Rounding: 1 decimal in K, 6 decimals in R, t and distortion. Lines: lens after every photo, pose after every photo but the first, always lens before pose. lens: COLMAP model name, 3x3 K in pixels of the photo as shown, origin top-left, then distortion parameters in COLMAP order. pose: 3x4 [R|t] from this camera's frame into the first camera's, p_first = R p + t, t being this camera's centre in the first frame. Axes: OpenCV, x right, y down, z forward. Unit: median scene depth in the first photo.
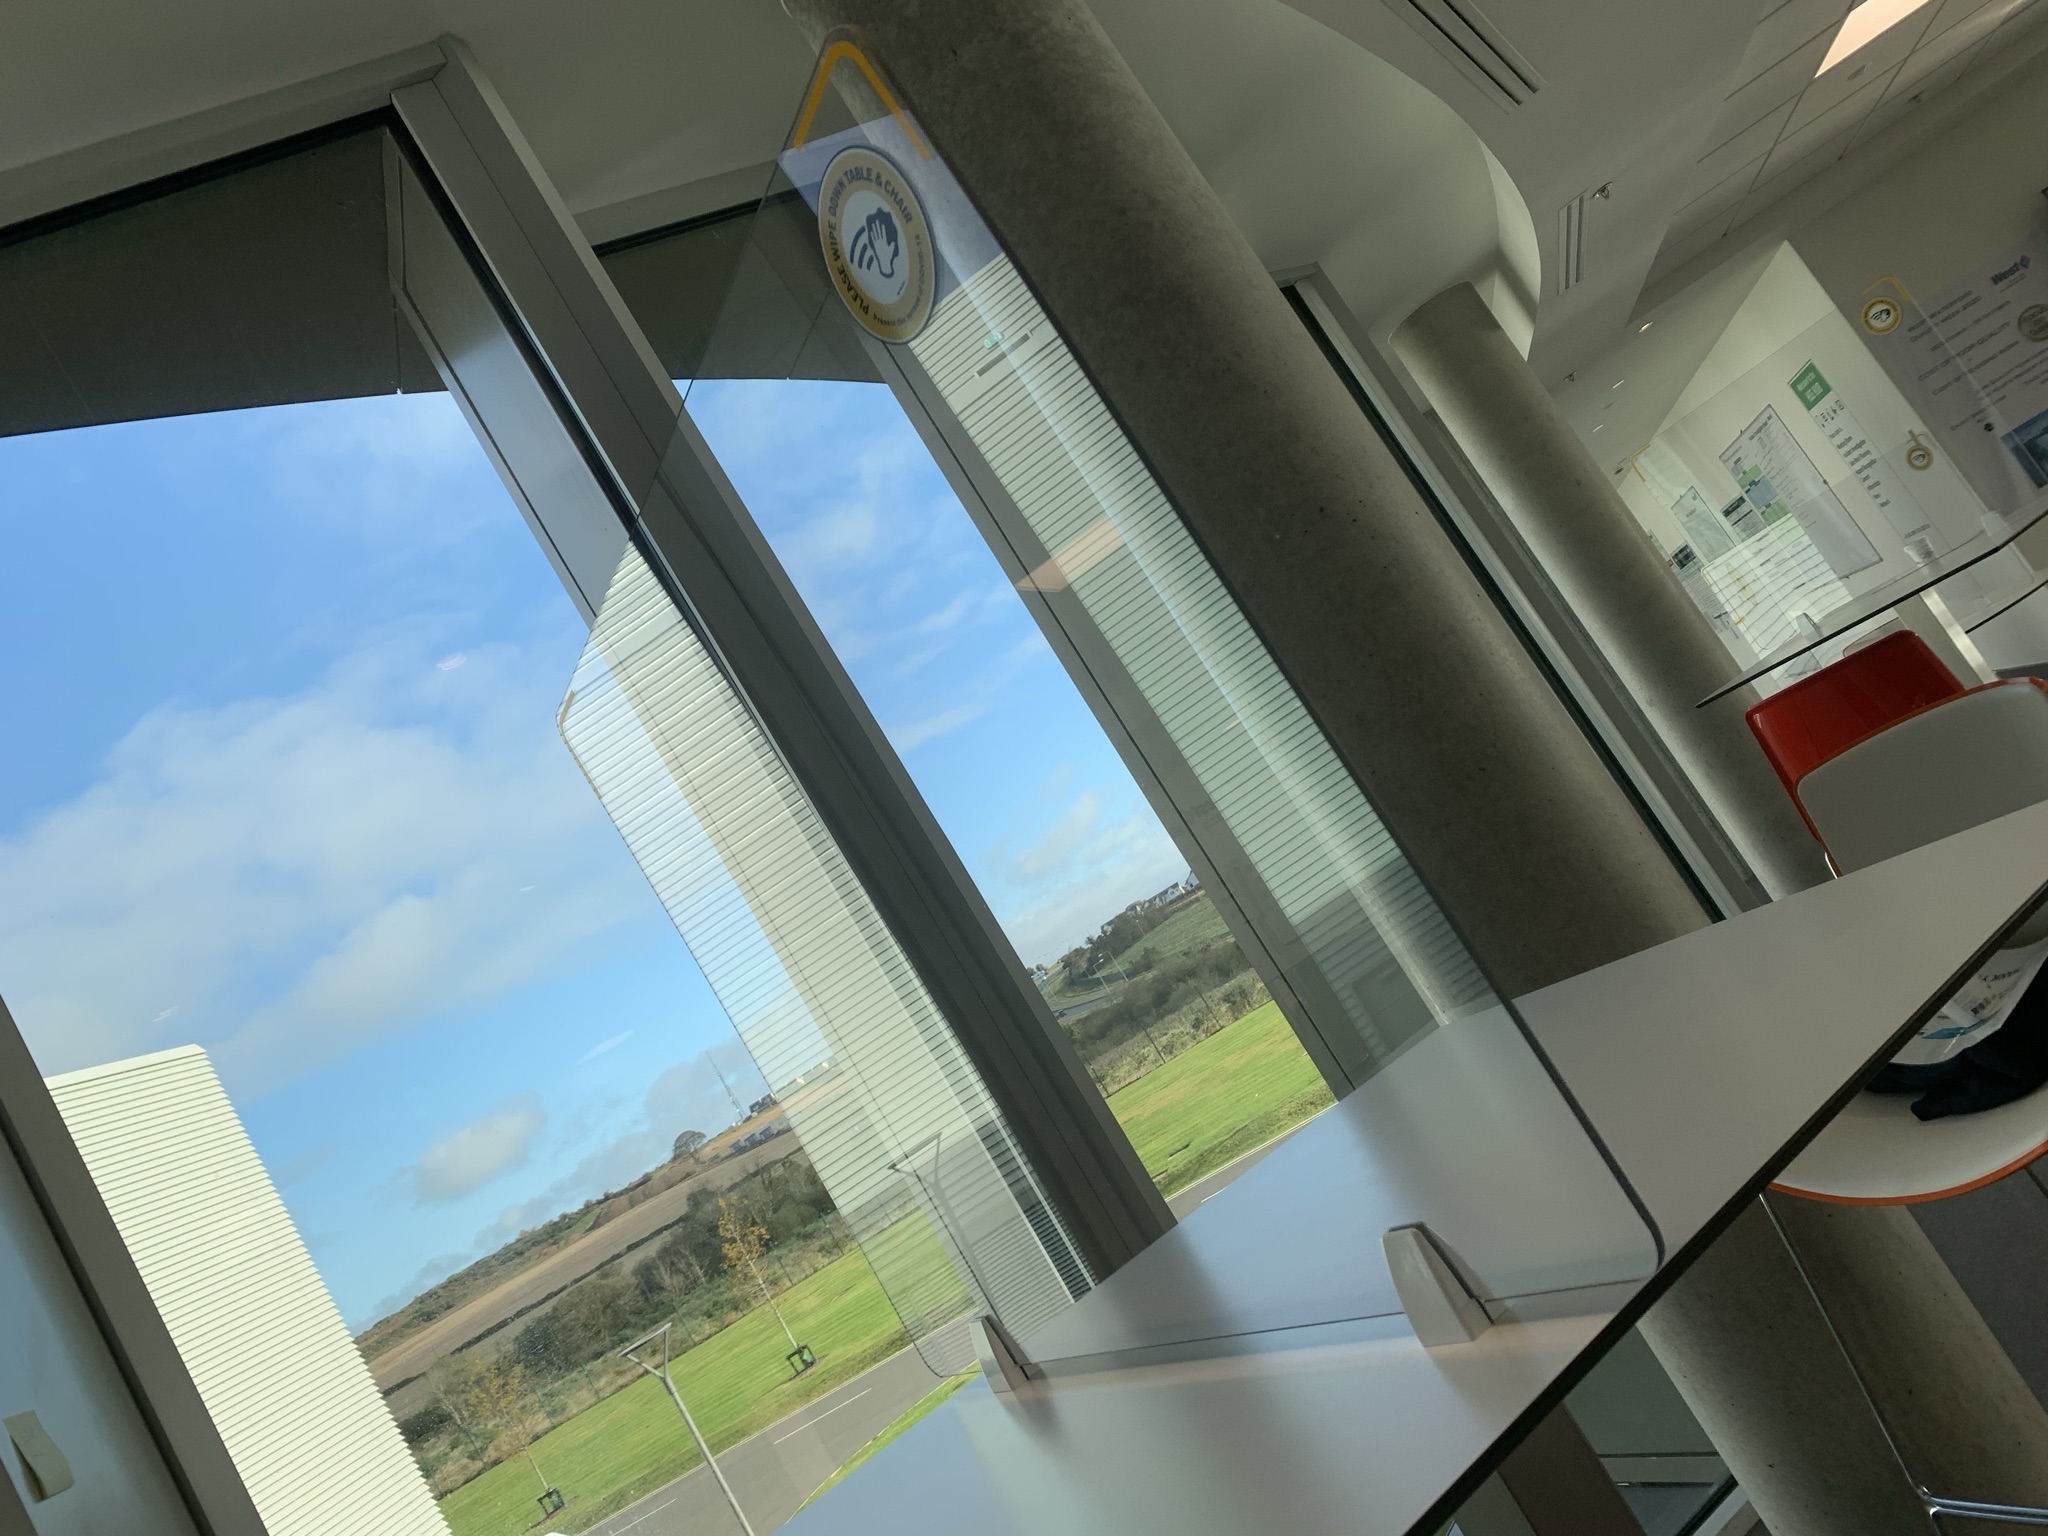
lens RADIAL K [[1575.3, 0, 1024.0], [0, 1575.3, 768.0], [0, 0, 1]] dist [0.043525, 0.000133]
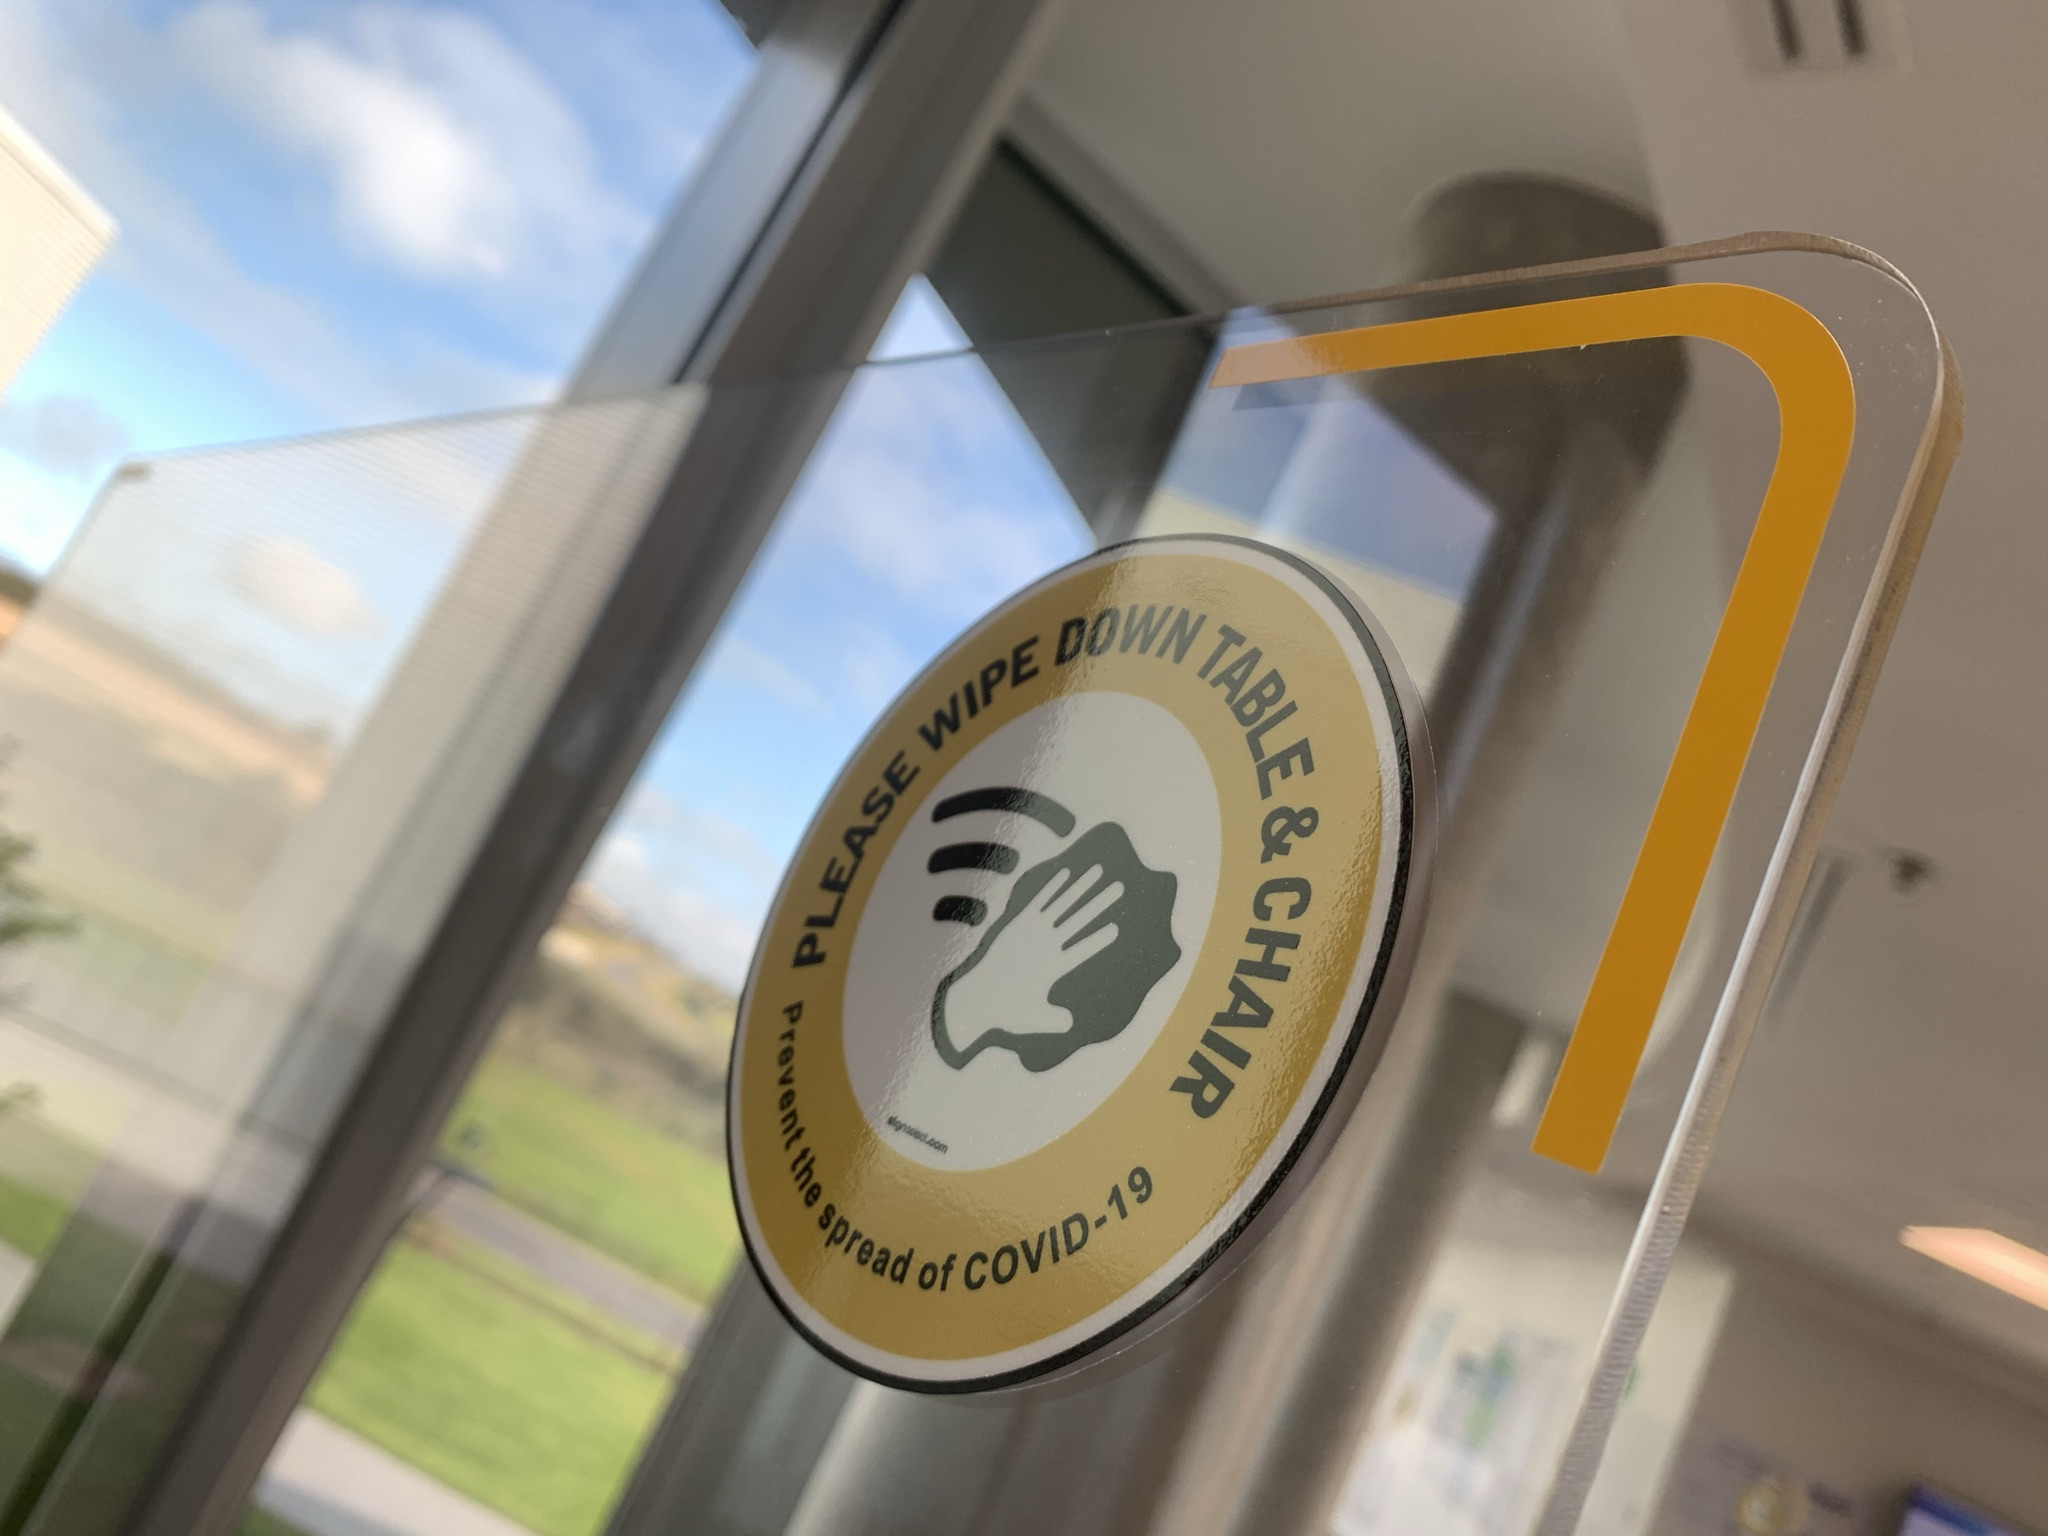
lens RADIAL K [[1575.3, 0, 1024.0], [0, 1575.3, 768.0], [0, 0, 1]] dist [0.043525, 0.000133]
pose [[0.521031, 0.853123, 0.026620, -0.074001], [-0.848161, 0.520992, -0.095870, -0.202093], [-0.095658, 0.027373, 0.995038, 0.497578]]
